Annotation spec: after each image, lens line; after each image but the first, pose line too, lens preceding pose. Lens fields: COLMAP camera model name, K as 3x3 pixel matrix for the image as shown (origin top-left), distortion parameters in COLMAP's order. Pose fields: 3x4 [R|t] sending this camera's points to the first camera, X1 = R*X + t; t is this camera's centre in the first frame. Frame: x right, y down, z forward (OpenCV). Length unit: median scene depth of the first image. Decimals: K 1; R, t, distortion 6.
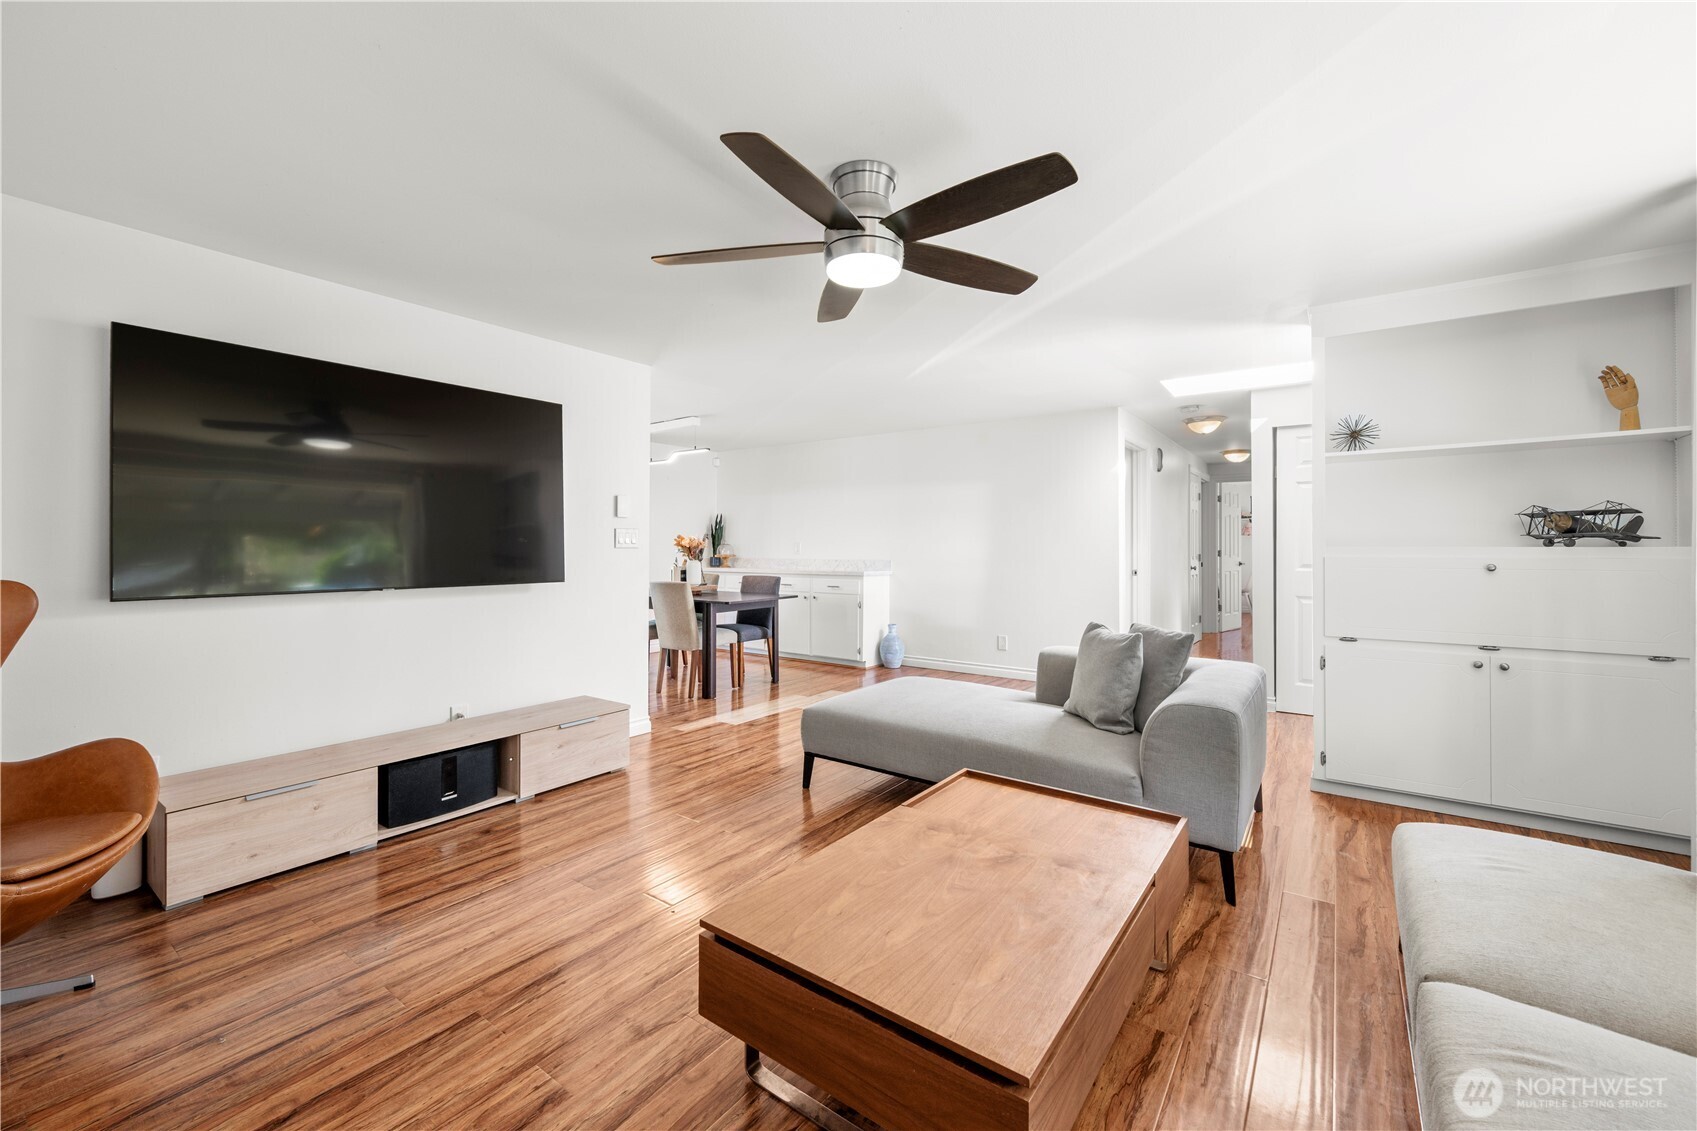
lens RADIAL K [[686.1, 0, 846.2], [0, 686.1, 538.9], [0, 0, 1]] dist [-0.000365, -0.000134]
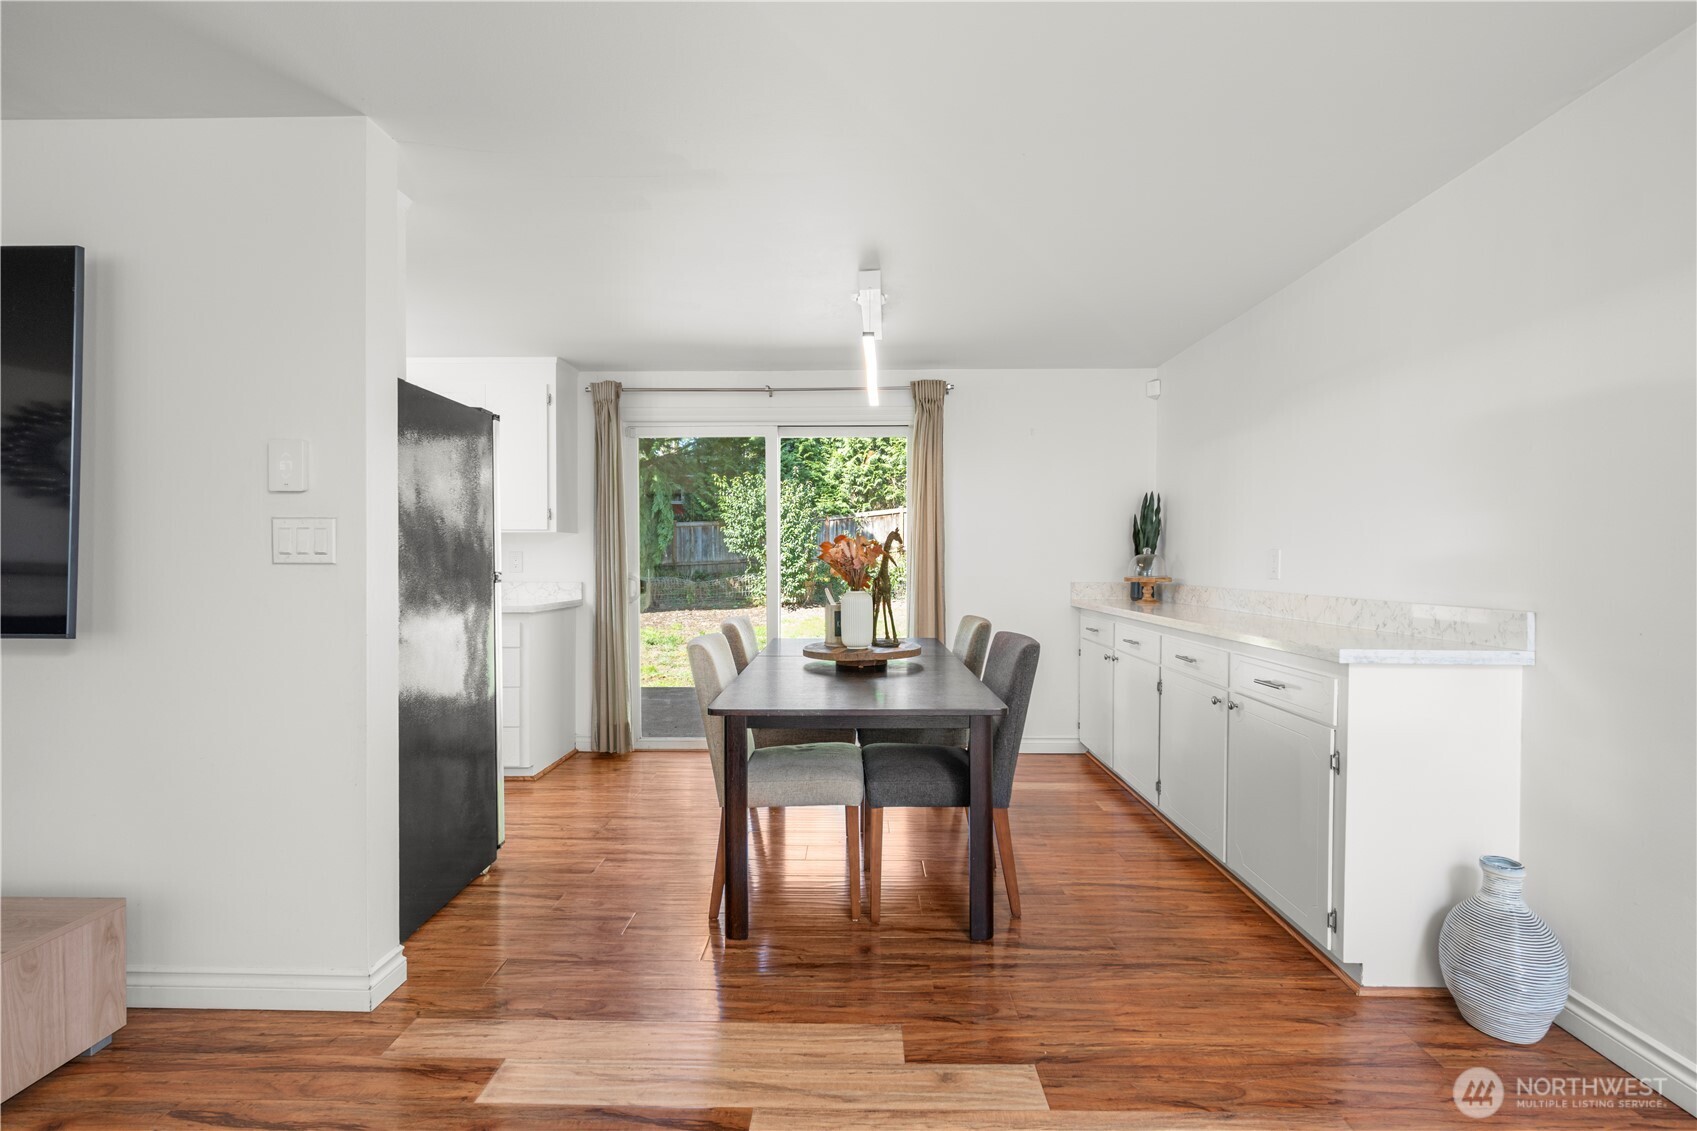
lens RADIAL K [[743.0, 0, 848.5], [0, 743.0, 565.5], [0, 0, 1]] dist [-0.001435, -0.000304]
pose [[0.565394, 0.003284, -0.824815, 0.325056], [0.011382, 0.999866, 0.011783, 0.016378], [0.824743, -0.016051, 0.565280, 1.329960]]
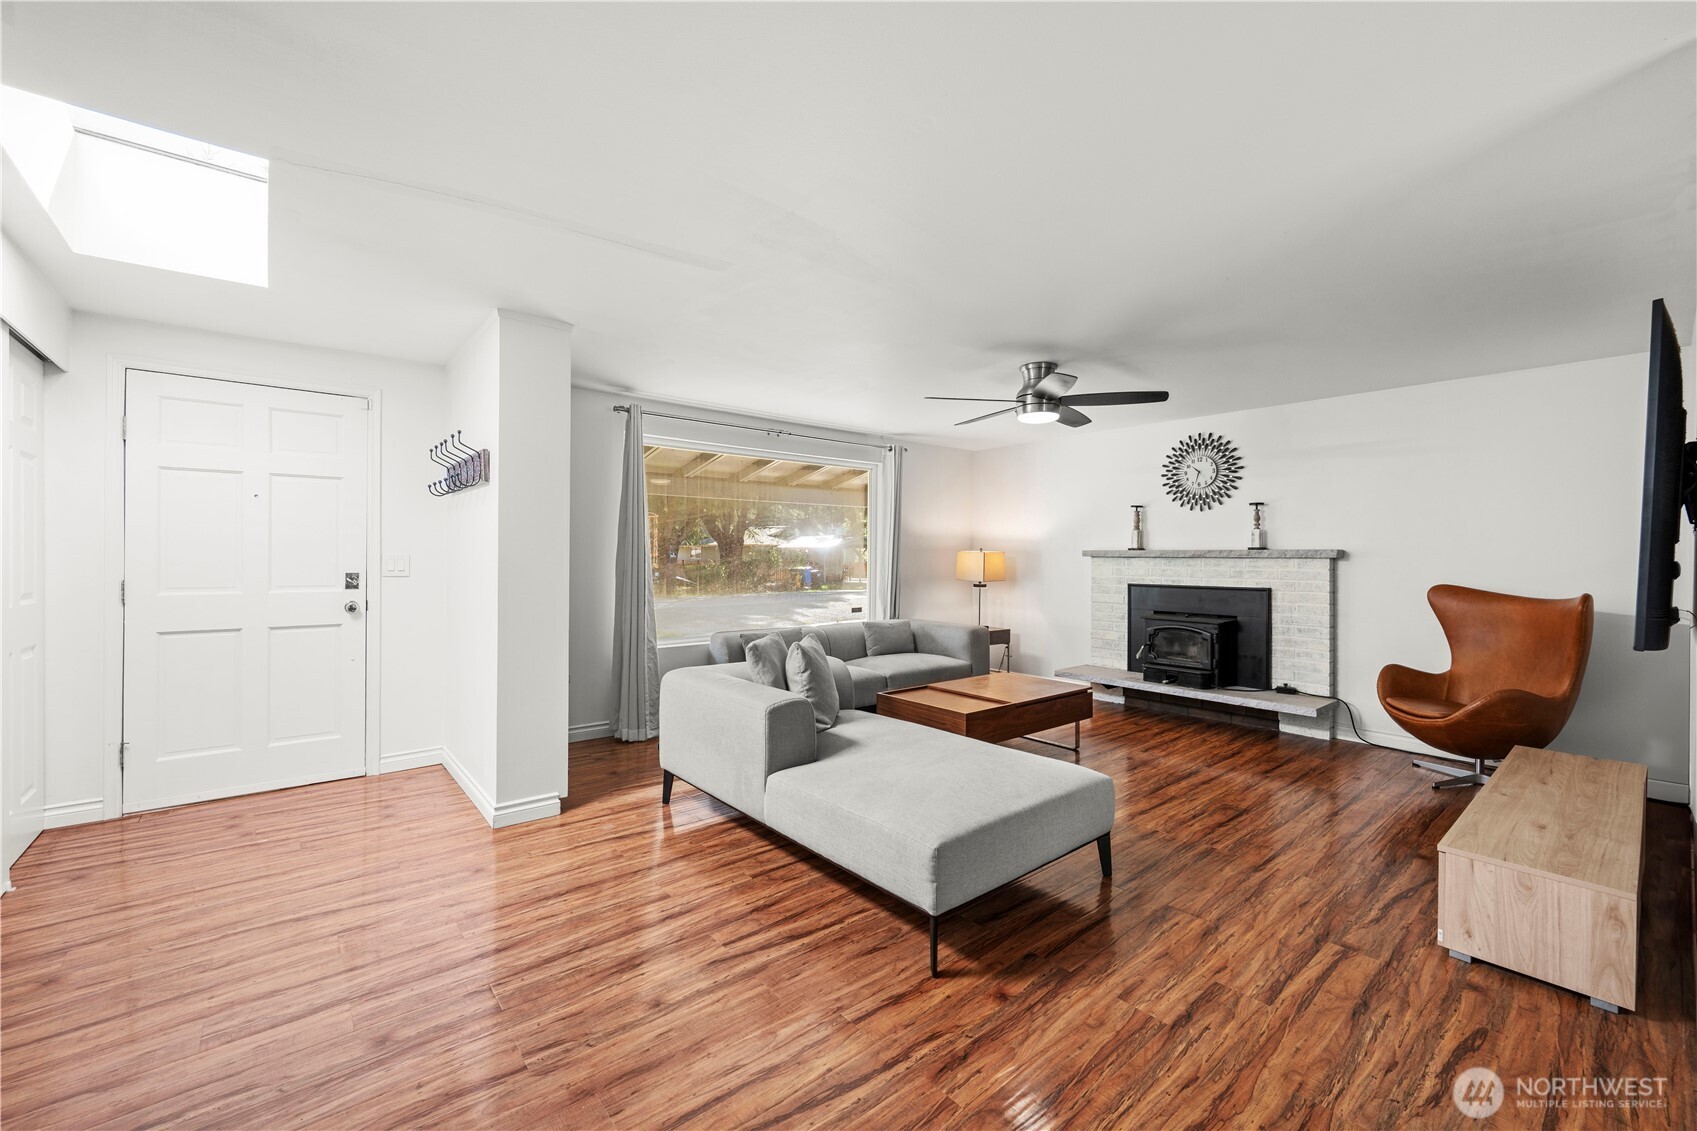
lens RADIAL K [[681.3, 0, 851.8], [0, 681.3, 557.5], [0, 0, 1]] dist [-0.000014, -0.000165]
pose [[-0.968570, -0.009240, 0.248569, 0.035534], [-0.011774, 0.999893, -0.008708, 0.005653], [-0.248462, -0.011361, -0.968575, 1.898702]]
